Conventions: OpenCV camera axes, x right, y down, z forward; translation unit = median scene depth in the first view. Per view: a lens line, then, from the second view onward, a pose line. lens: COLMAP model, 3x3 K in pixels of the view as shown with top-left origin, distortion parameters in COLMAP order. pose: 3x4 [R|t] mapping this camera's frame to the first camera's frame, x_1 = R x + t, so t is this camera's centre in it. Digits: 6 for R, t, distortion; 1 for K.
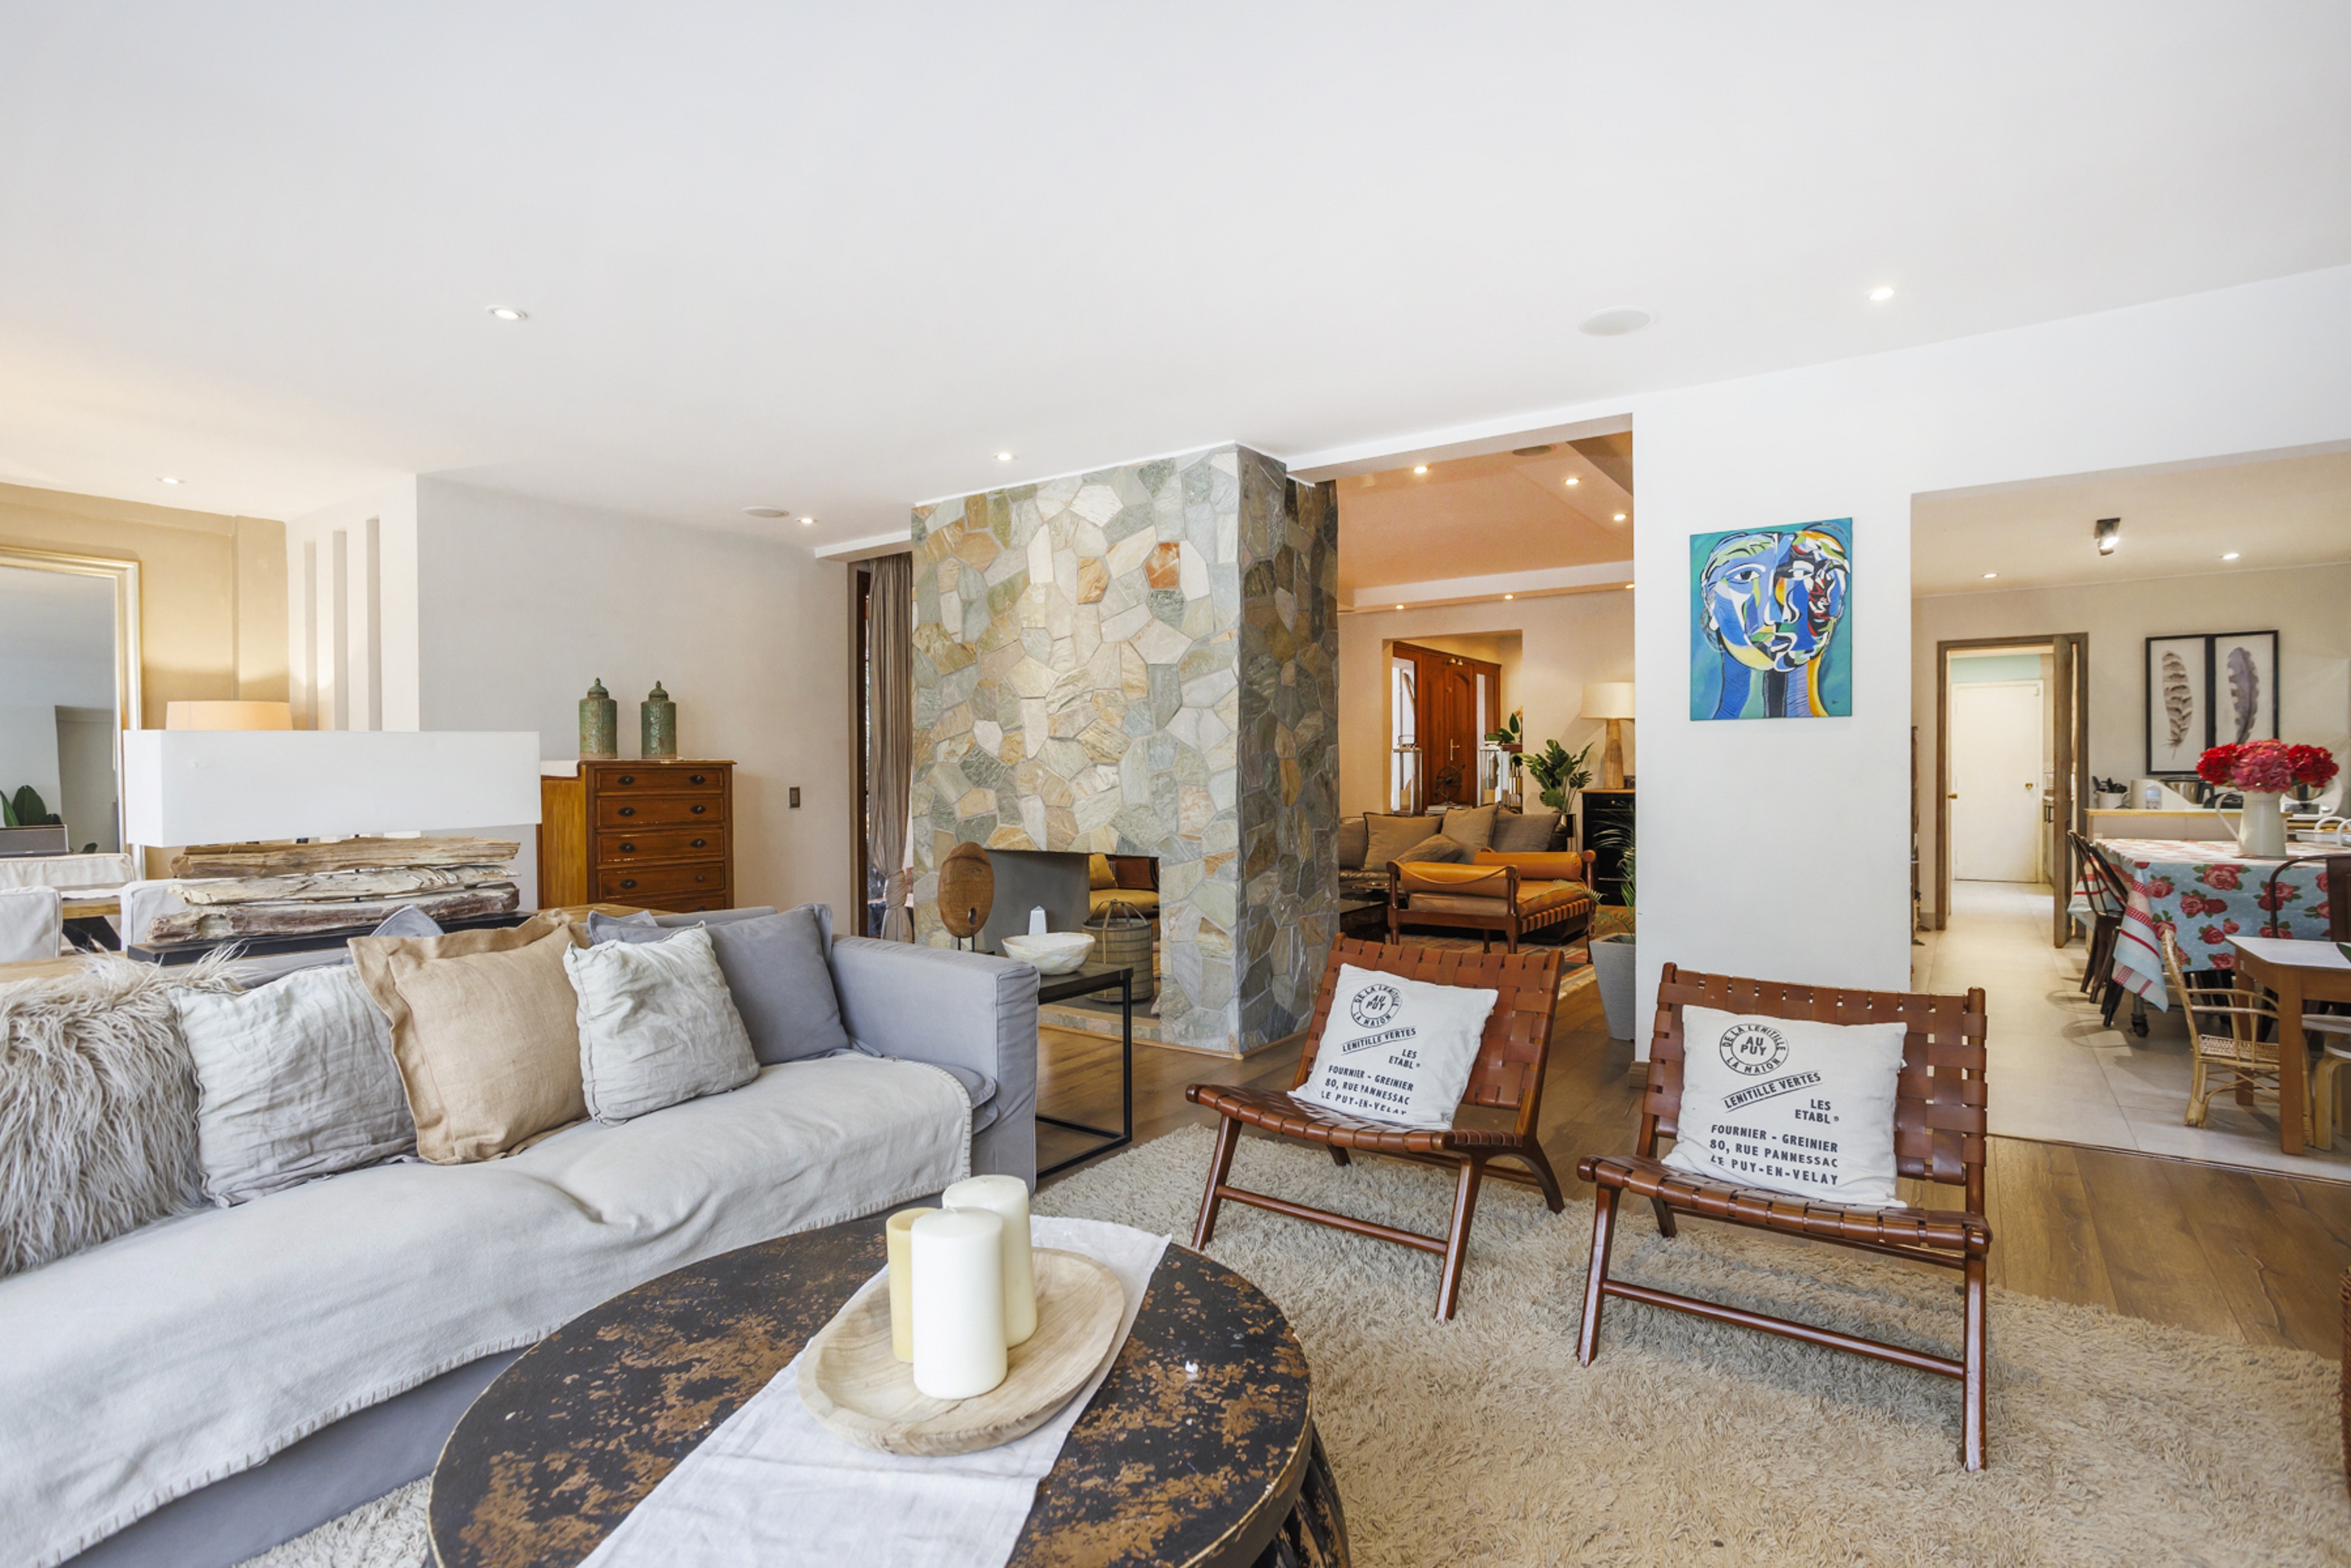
lens RADIAL K [[1147.9, 0, 1168.9], [0, 1147.9, 763.0], [0, 0, 1]] dist [-0.000005, 0.001105]
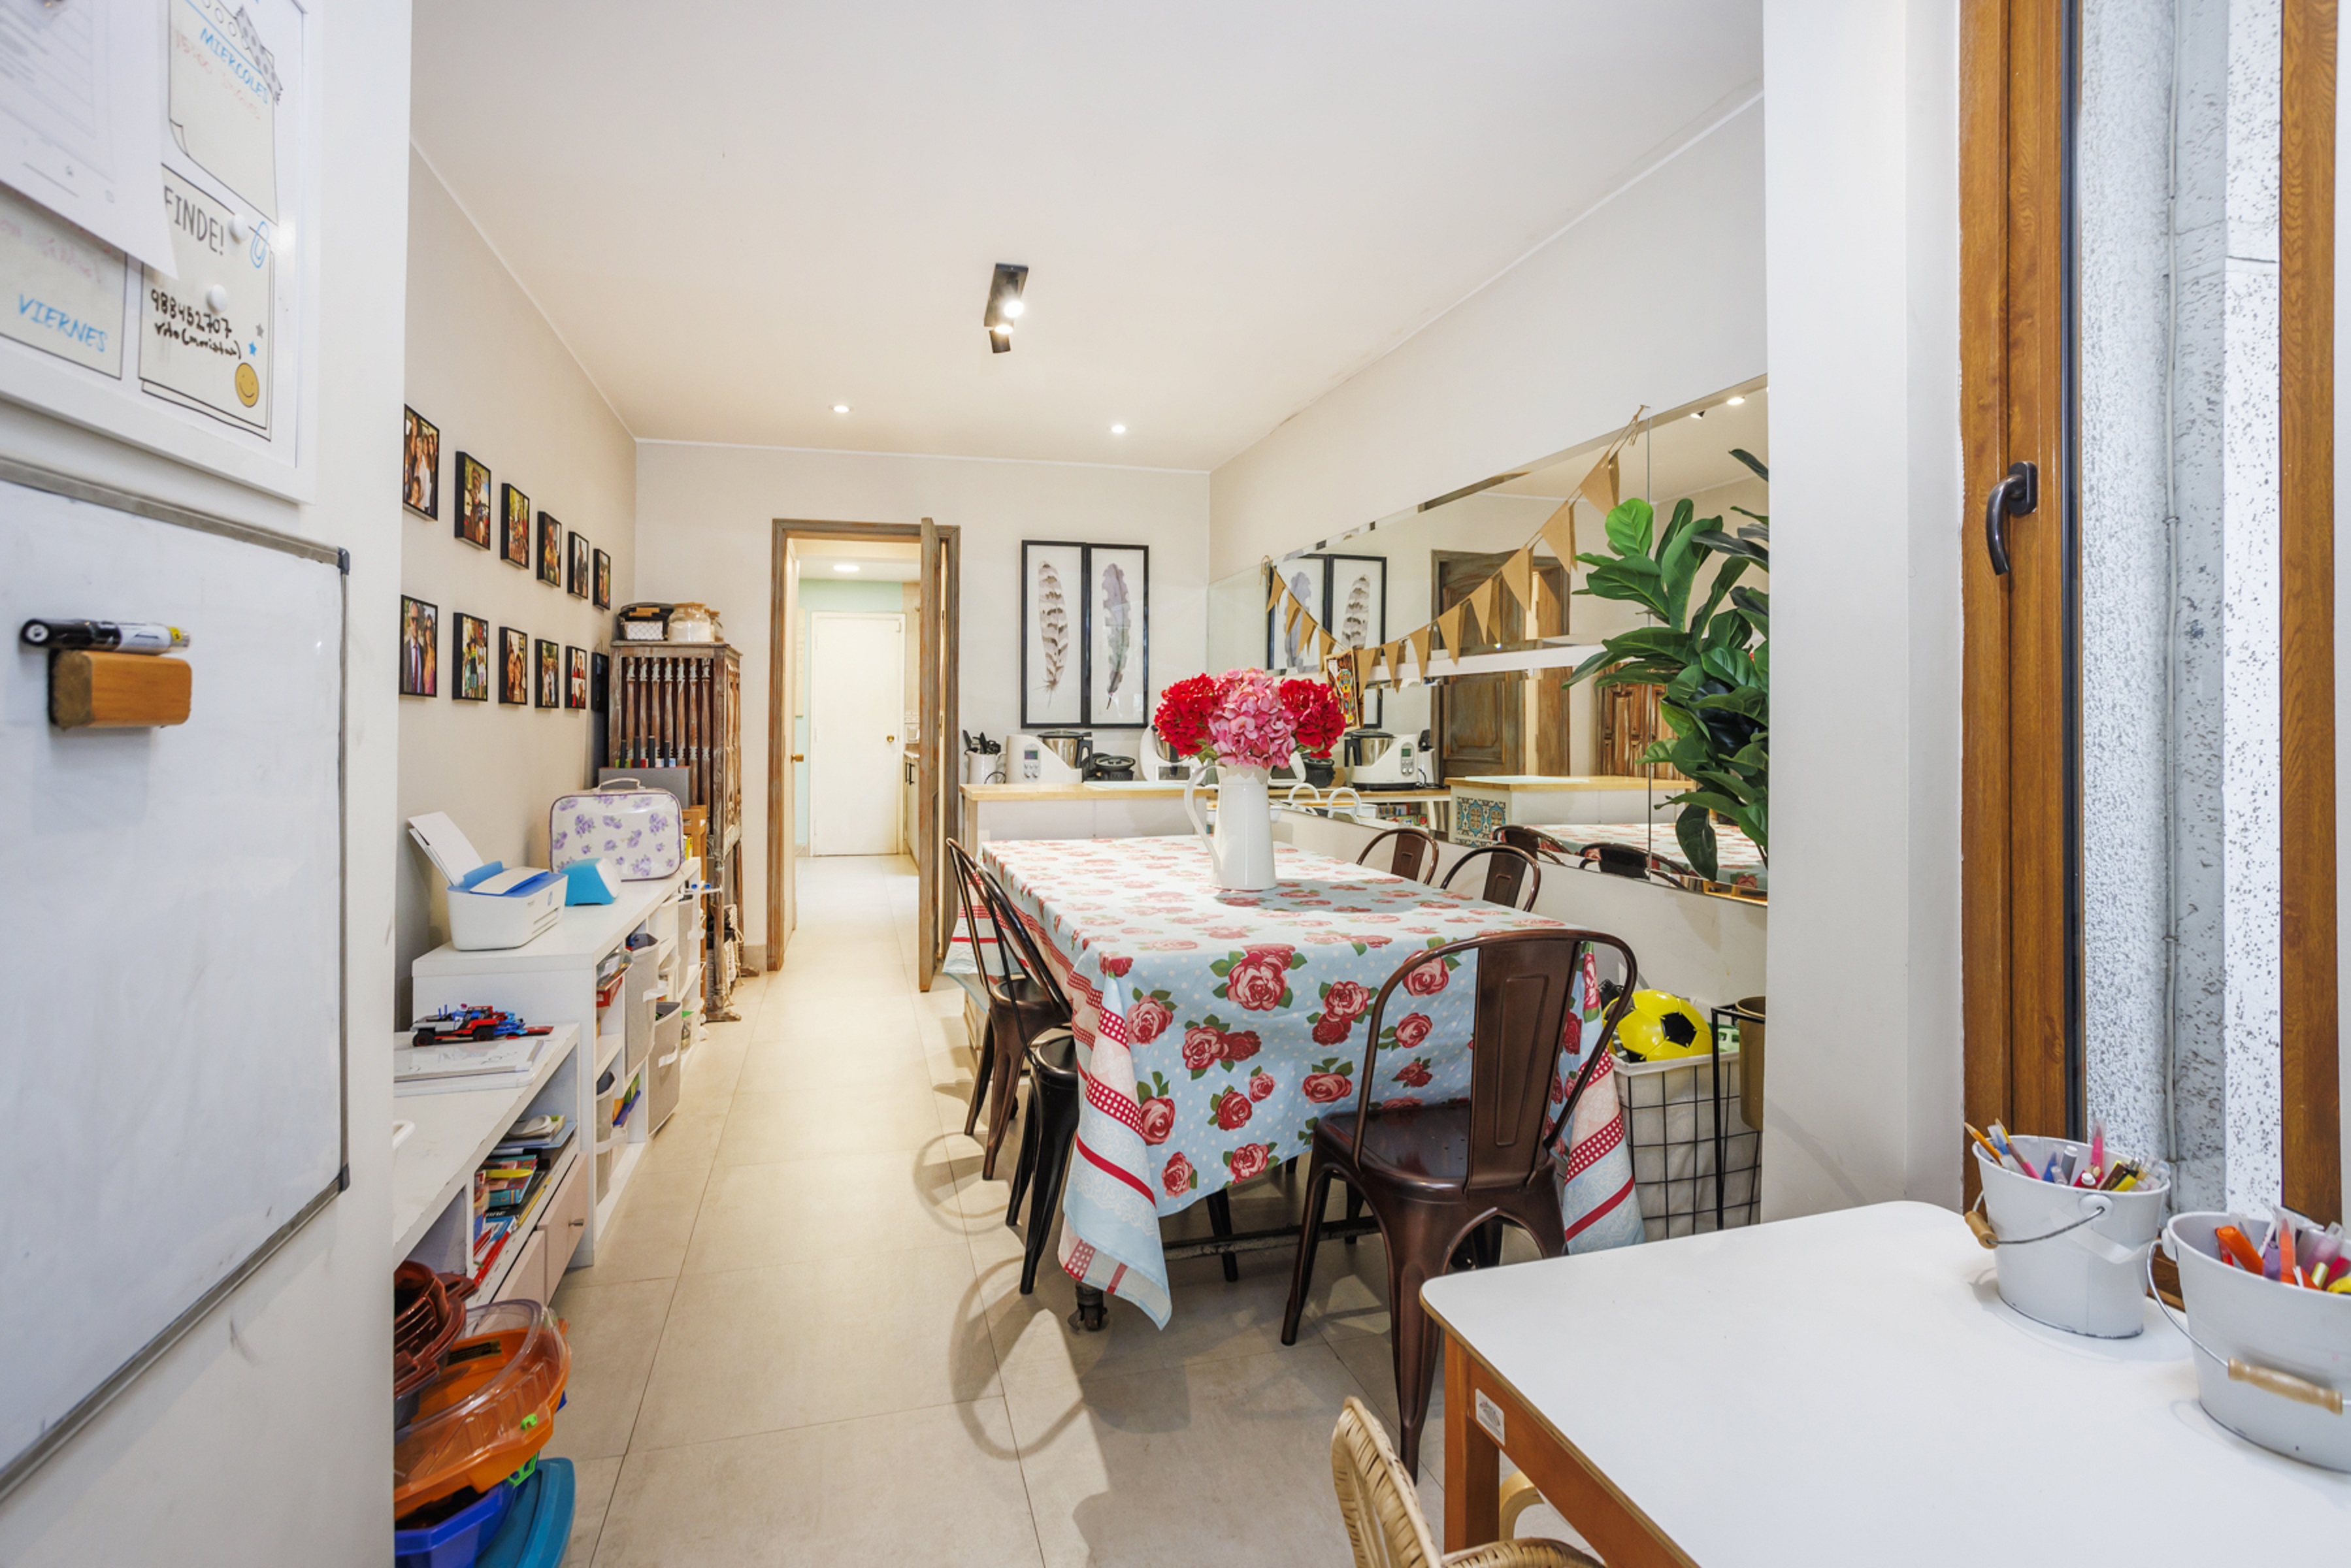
lens RADIAL K [[1147.9, 0, 1163.2], [0, 1147.9, 700.7], [0, 0, 1]] dist [-0.000005, 0.001105]
pose [[0.641358, 0.012651, 0.767138, 0.382195], [-0.005558, 0.999914, -0.011843, 0.001173], [-0.767222, 0.003332, 0.641373, 0.507407]]
